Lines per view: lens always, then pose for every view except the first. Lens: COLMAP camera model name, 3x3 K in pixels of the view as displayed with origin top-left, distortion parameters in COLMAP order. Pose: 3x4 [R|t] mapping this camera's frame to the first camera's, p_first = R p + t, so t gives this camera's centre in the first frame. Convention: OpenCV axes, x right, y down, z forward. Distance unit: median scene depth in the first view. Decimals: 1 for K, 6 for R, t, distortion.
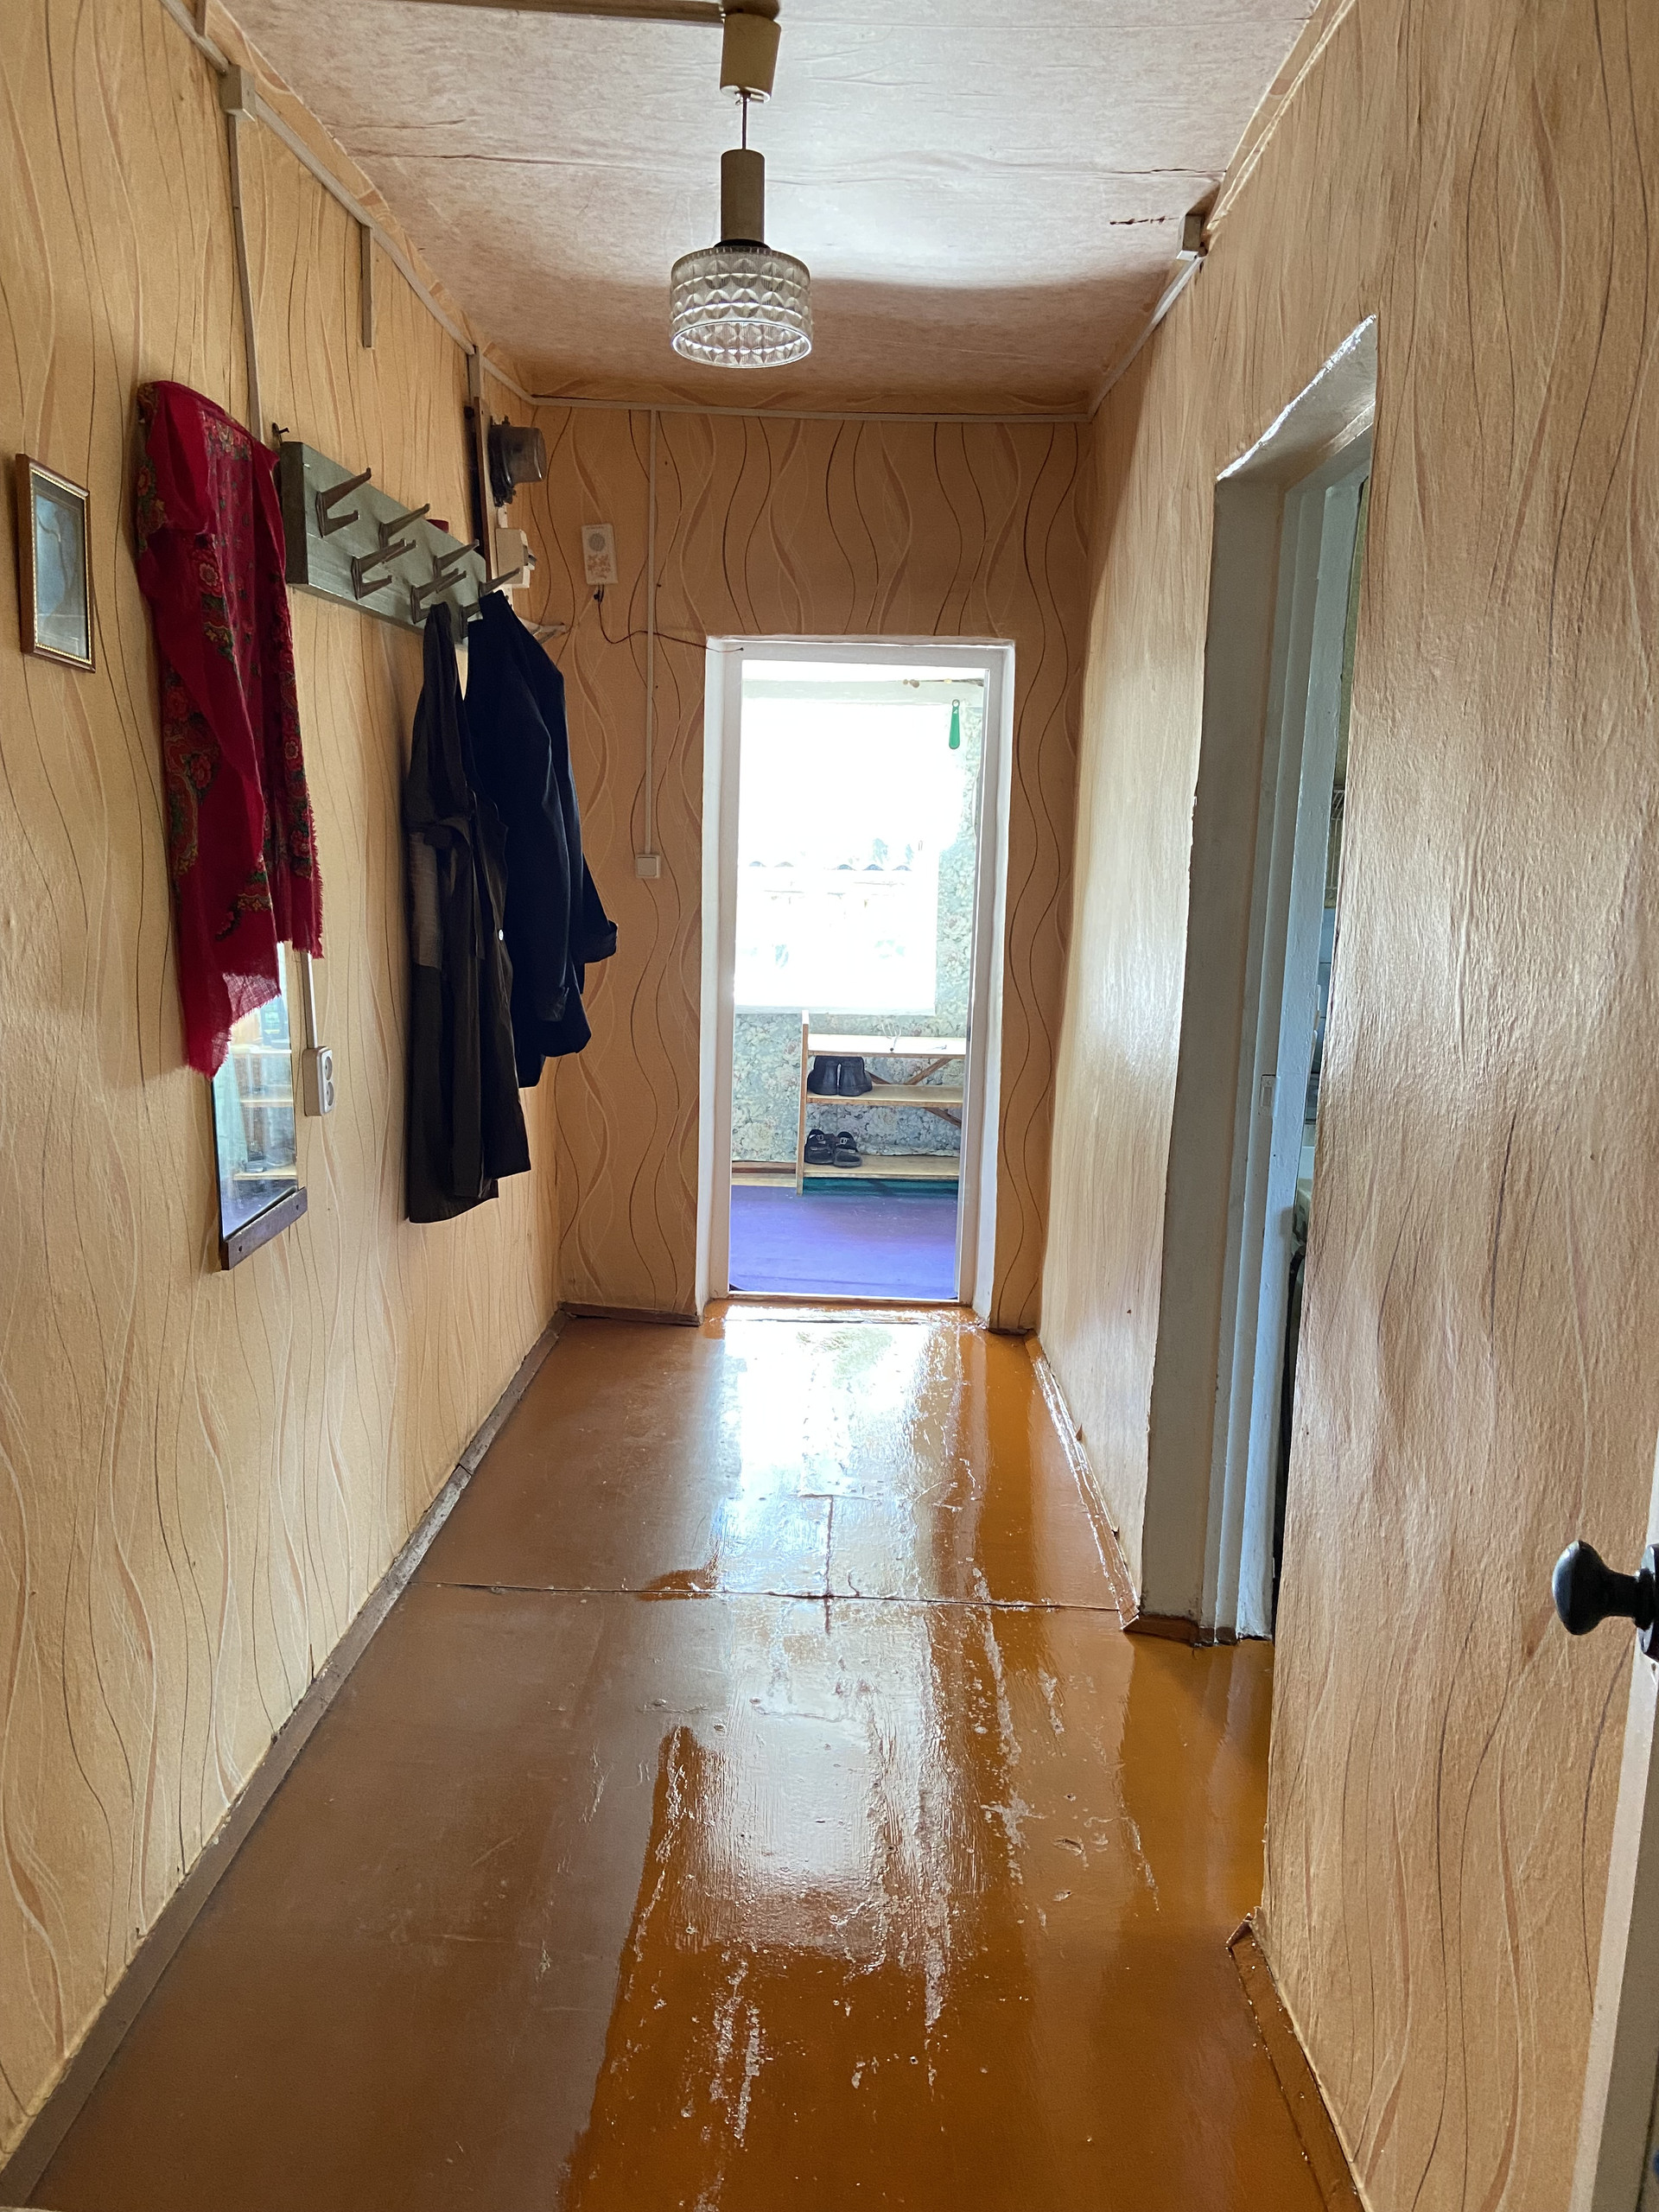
lens RADIAL K [[1687.6, 0, 829.5], [0, 1687.6, 1106.0], [0, 0, 1]] dist [0.290201, 0.000781]
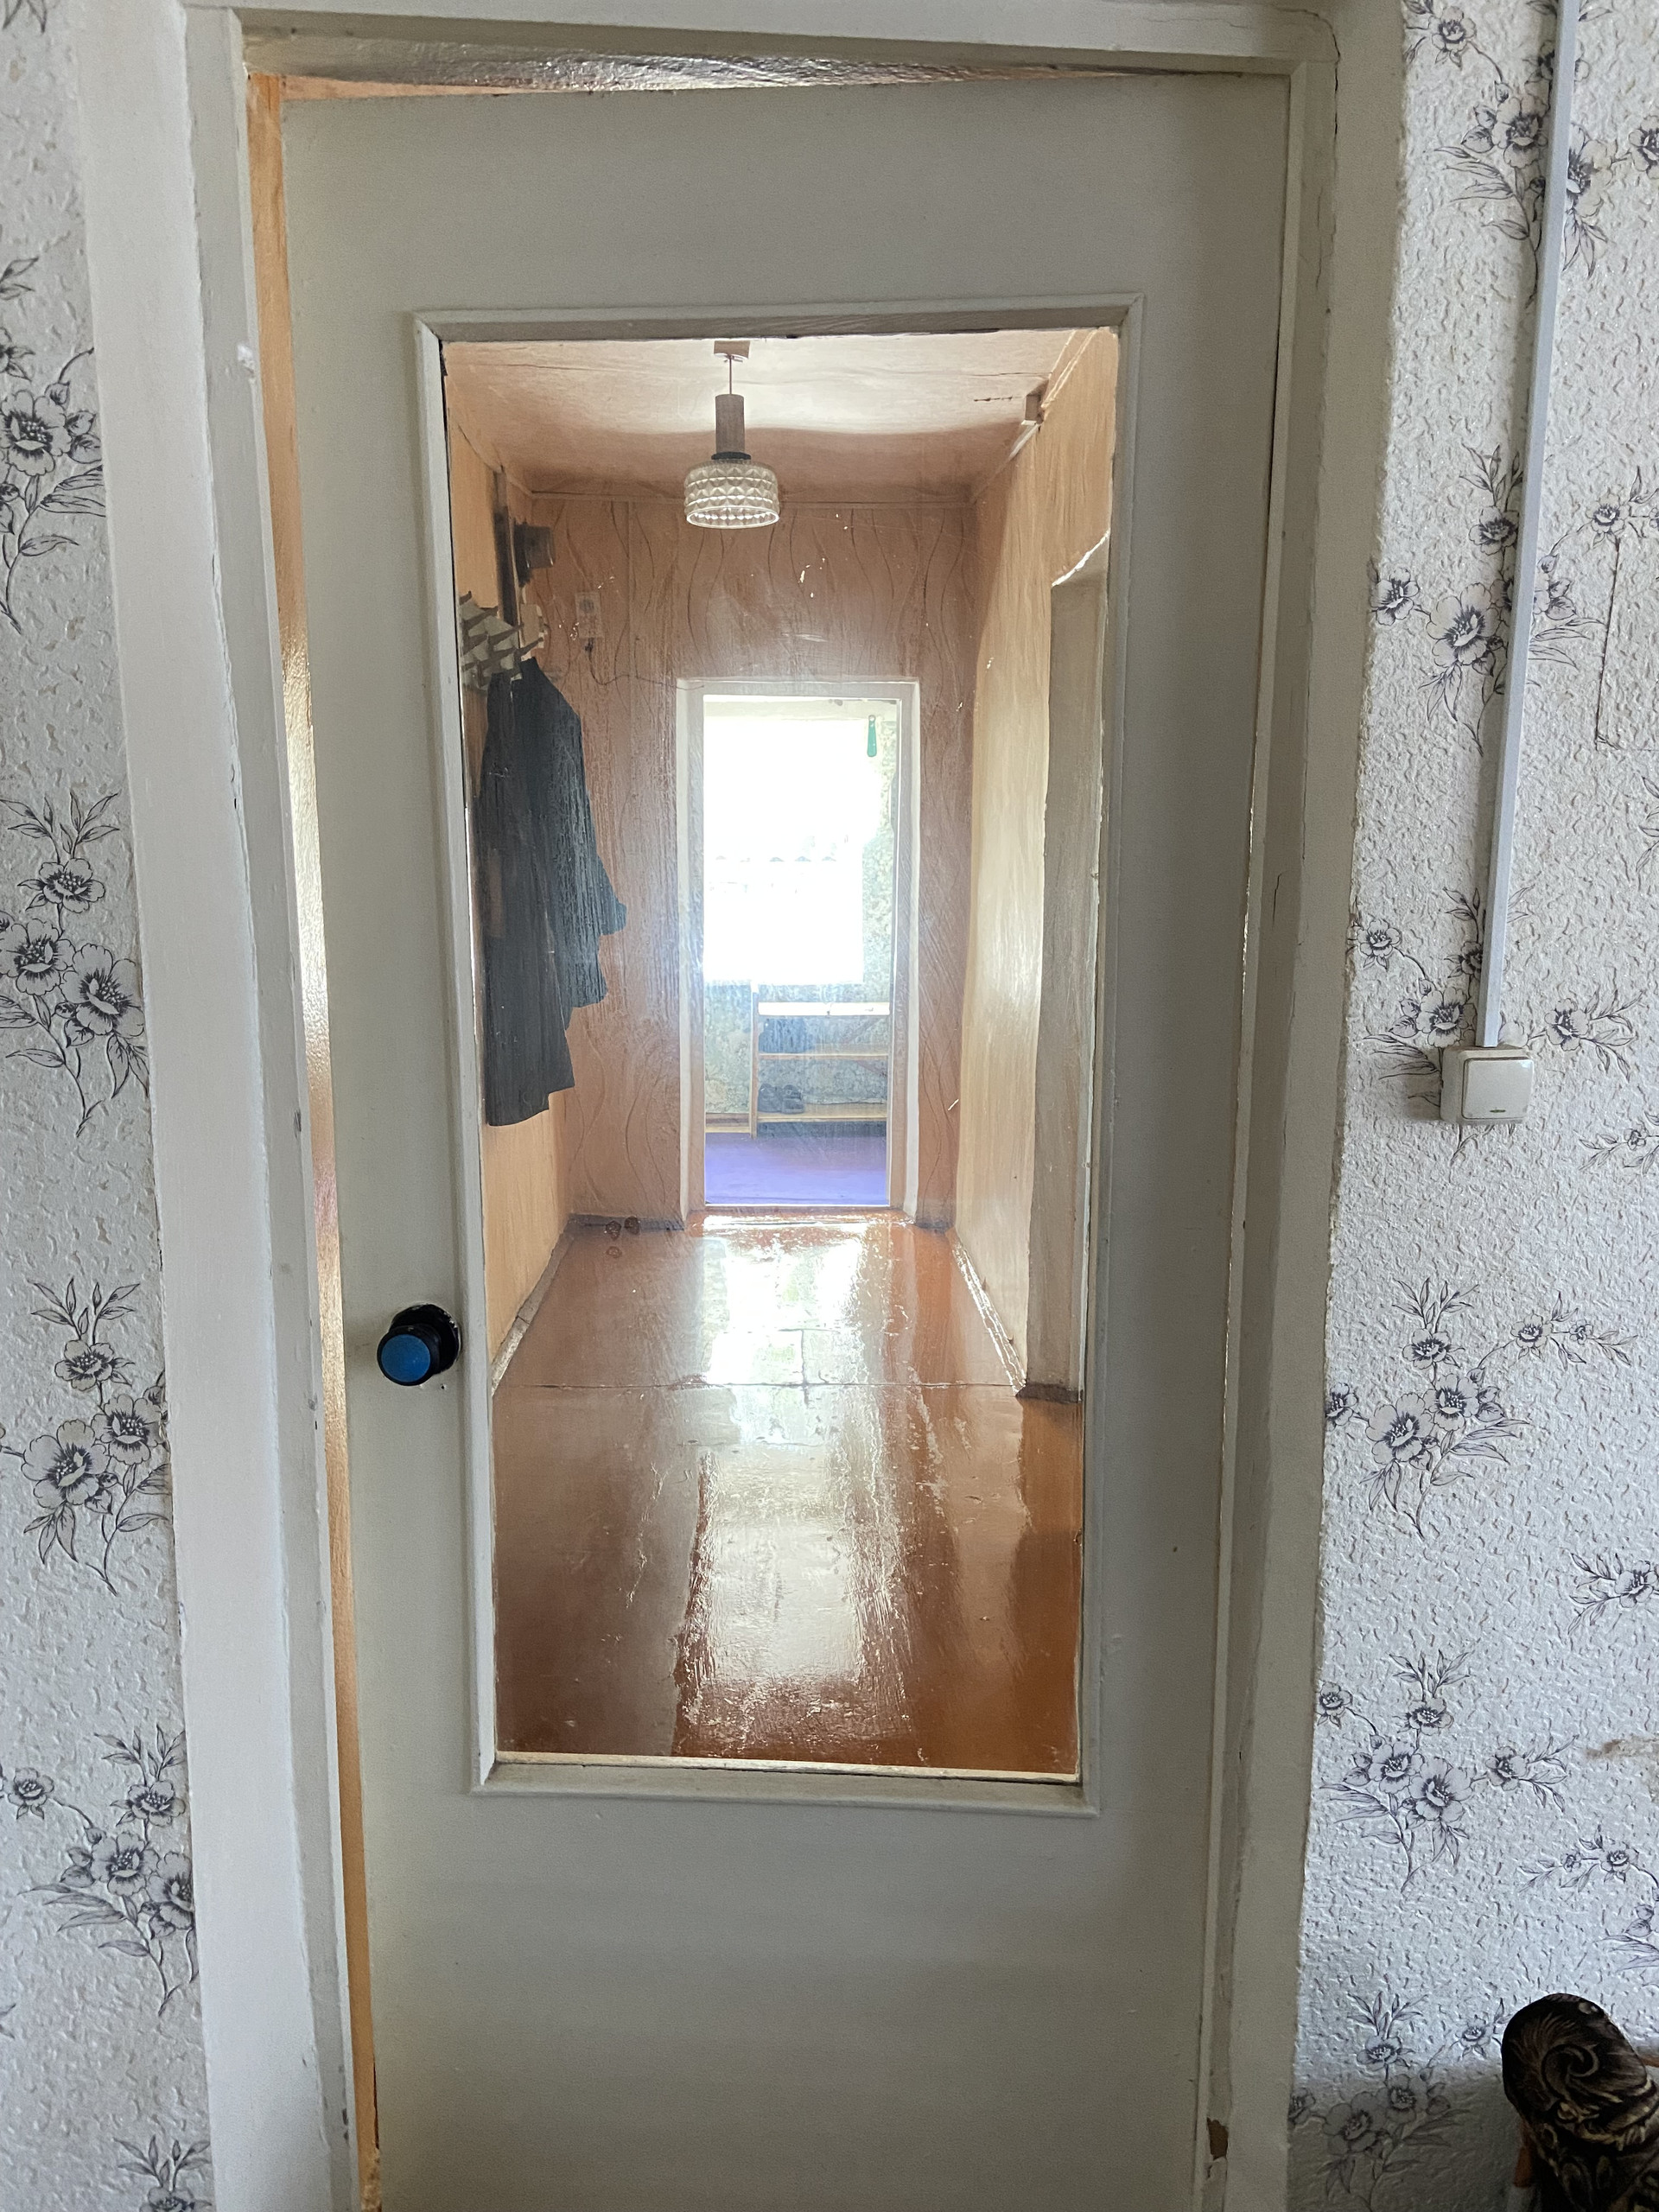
lens RADIAL K [[1677.6, 0, 807.4], [0, 1677.6, 1065.9], [0, 0, 1]] dist [0.566619, 0.000229]
pose [[0.999060, -0.028872, 0.032326, -0.028568], [0.029460, 0.999406, -0.017888, 0.043119], [-0.031790, 0.018823, 0.999317, -0.308546]]
